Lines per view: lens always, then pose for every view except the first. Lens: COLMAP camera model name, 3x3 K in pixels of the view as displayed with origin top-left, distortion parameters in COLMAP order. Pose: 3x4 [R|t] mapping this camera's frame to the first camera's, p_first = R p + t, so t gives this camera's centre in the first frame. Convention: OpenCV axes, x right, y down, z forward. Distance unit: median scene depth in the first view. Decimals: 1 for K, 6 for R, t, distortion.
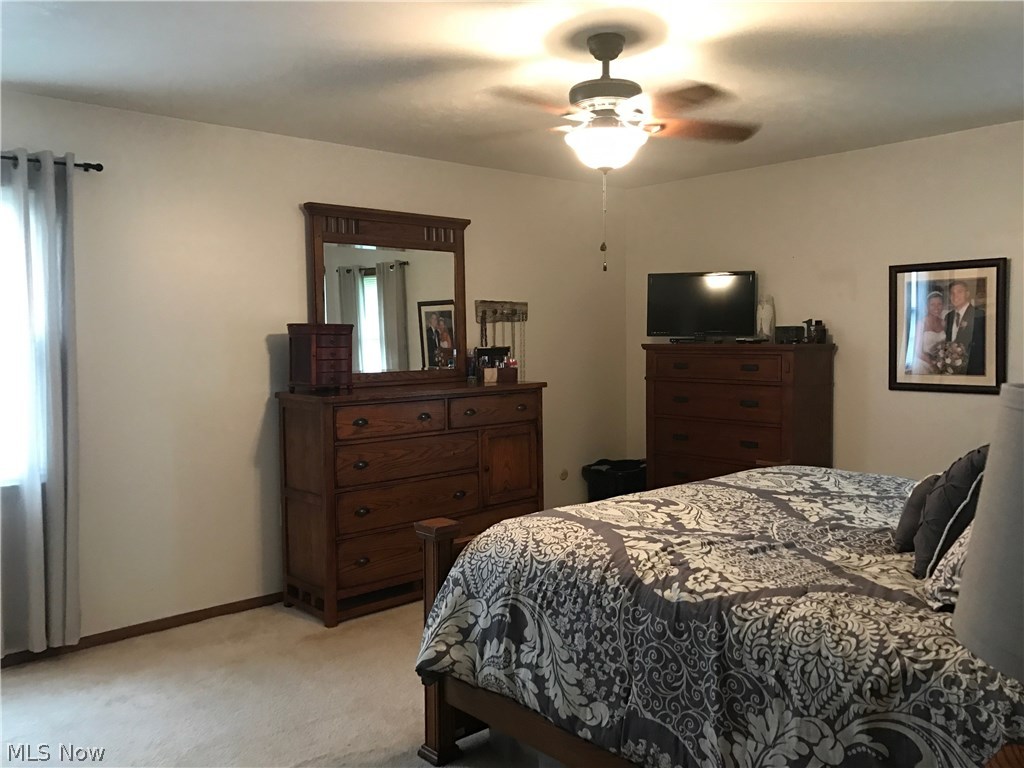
lens RADIAL K [[840.2, 0, 515.5], [0, 840.2, 379.9], [0, 0, 1]] dist [0.023787, -0.011925]
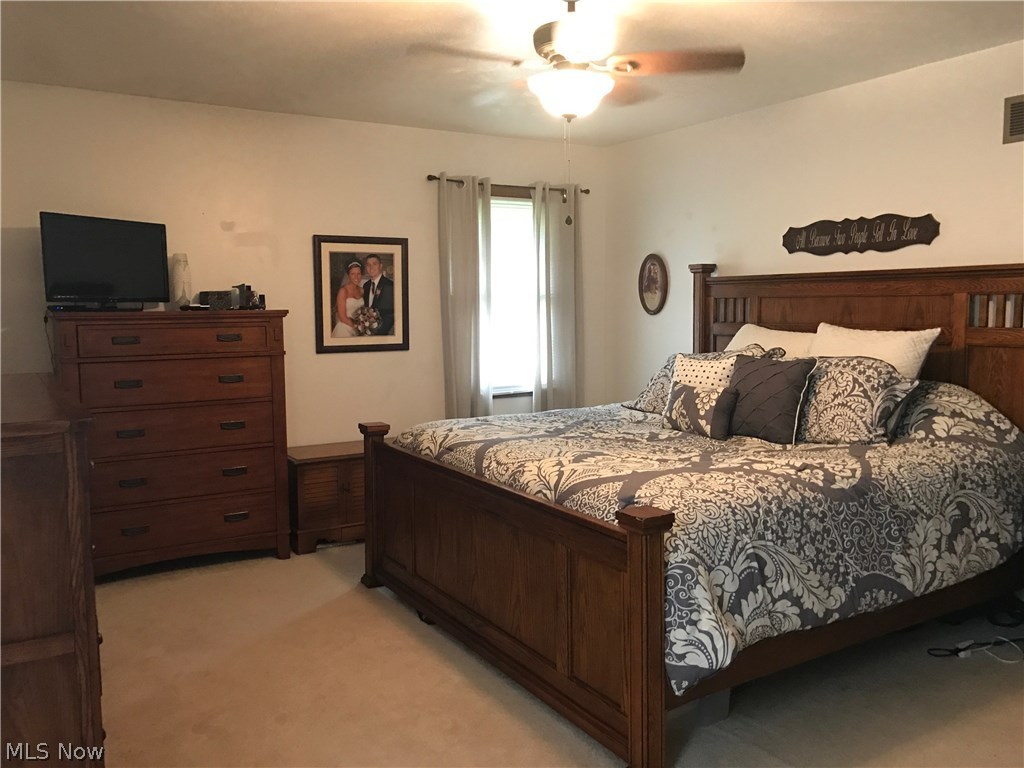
lens RADIAL K [[840.2, 0, 515.5], [0, 840.2, 379.9], [0, 0, 1]] dist [0.023787, -0.011925]
pose [[0.171574, -0.082634, 0.981700, -0.997958], [0.057872, 0.995601, 0.073690, -0.033836], [-0.983470, 0.044170, 0.175601, 1.046492]]
